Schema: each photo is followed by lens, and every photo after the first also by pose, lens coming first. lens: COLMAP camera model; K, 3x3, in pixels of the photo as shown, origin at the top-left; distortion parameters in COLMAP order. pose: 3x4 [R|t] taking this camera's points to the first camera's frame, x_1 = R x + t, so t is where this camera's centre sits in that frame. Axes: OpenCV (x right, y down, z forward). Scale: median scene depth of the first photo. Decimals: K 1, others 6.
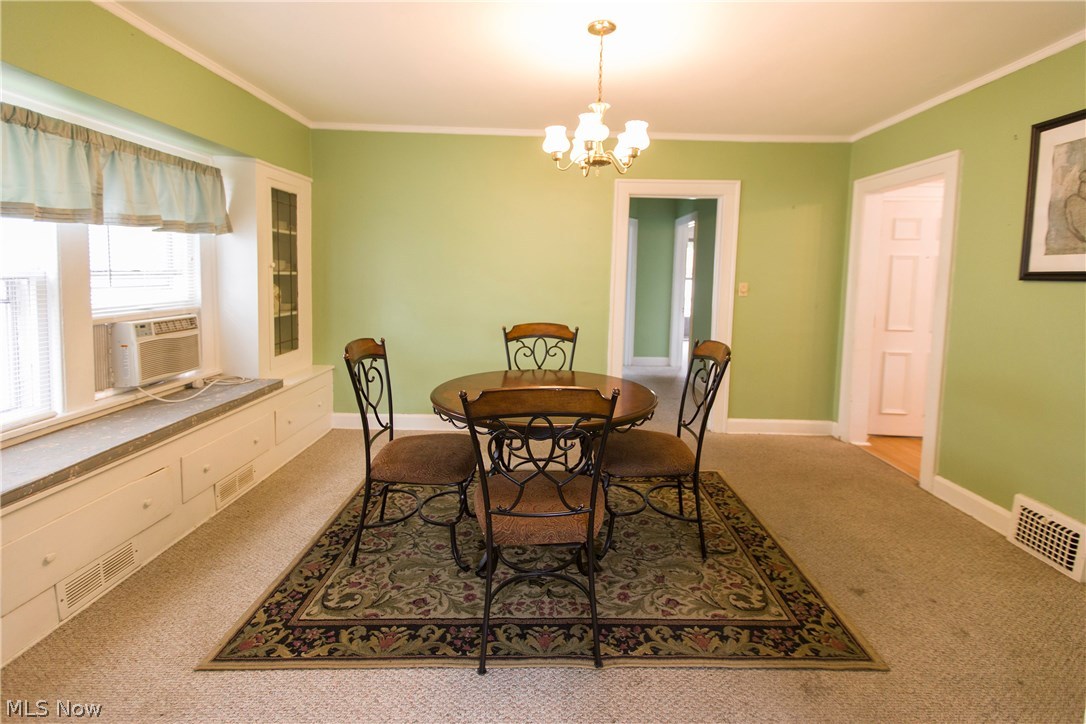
lens RADIAL K [[474.4, 0, 552.7], [0, 474.4, 321.6], [0, 0, 1]] dist [0.023025, -0.010902]
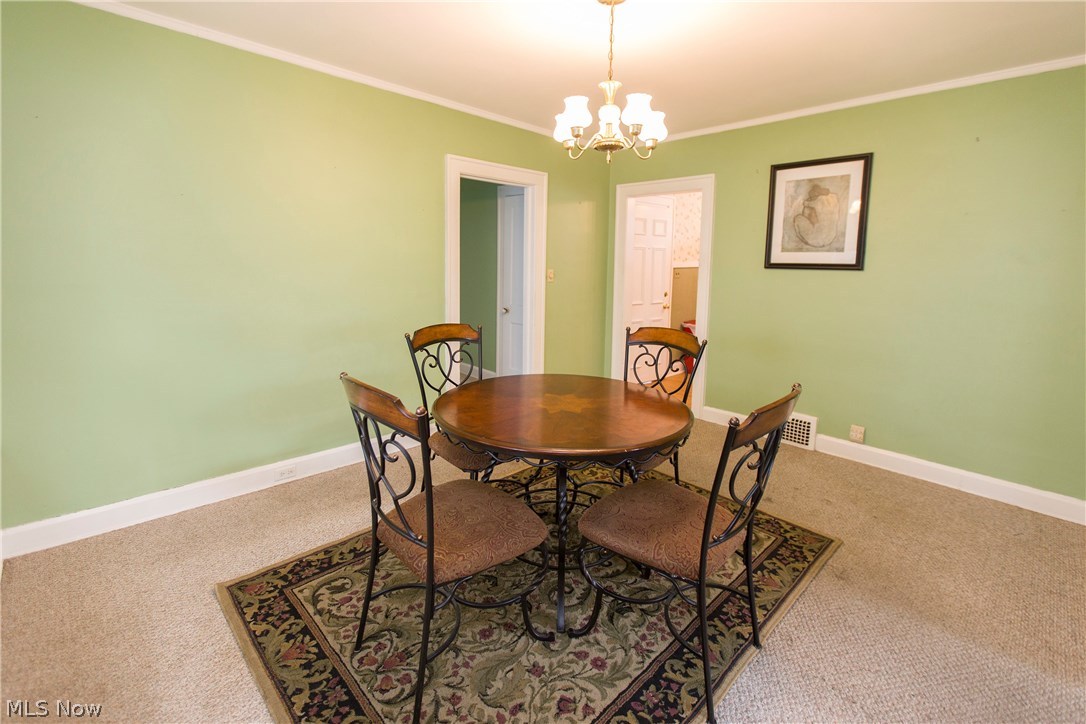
lens RADIAL K [[476.9, 0, 515.4], [0, 476.9, 329.9], [0, 0, 1]] dist [0.014488, -0.000272]
pose [[0.740705, -0.099279, 0.664454, -0.664996], [0.059349, 0.994824, 0.082482, -0.066903], [-0.669204, -0.021660, 0.742763, 0.416146]]
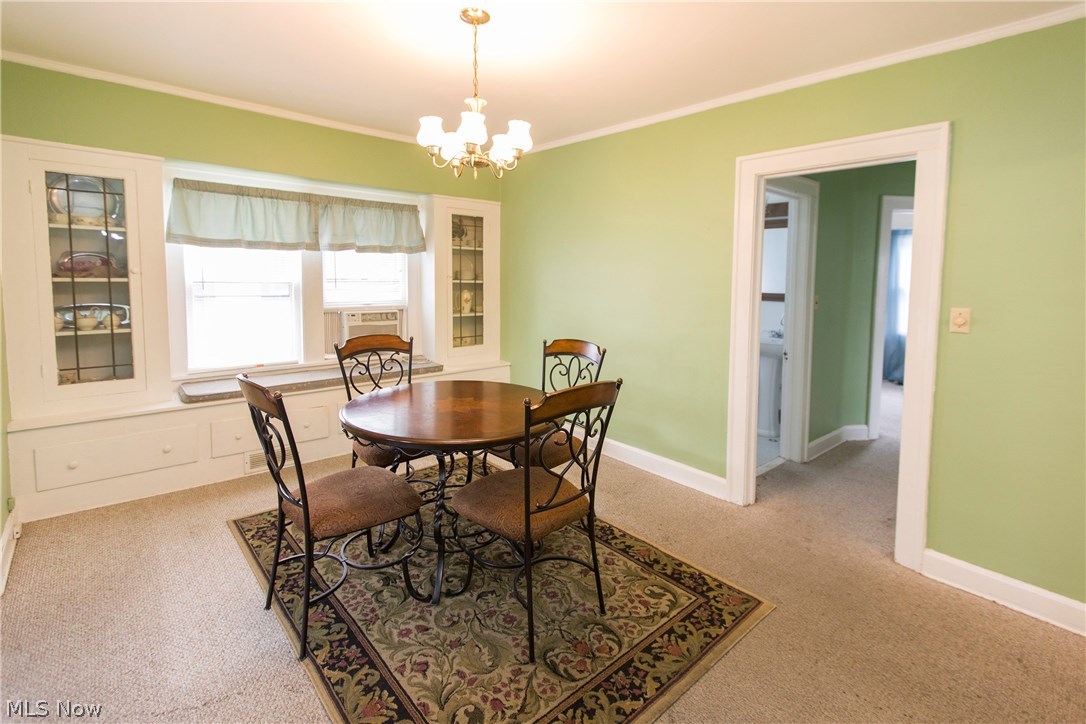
lens RADIAL K [[514.6, 0, 556.8], [0, 514.6, 320.4], [0, 0, 1]] dist [0.017696, -0.000166]
pose [[0.658199, 0.066303, -0.749919, 0.926574], [-0.088661, 0.996009, 0.010244, -0.055470], [0.747605, 0.059747, 0.661451, 0.455853]]
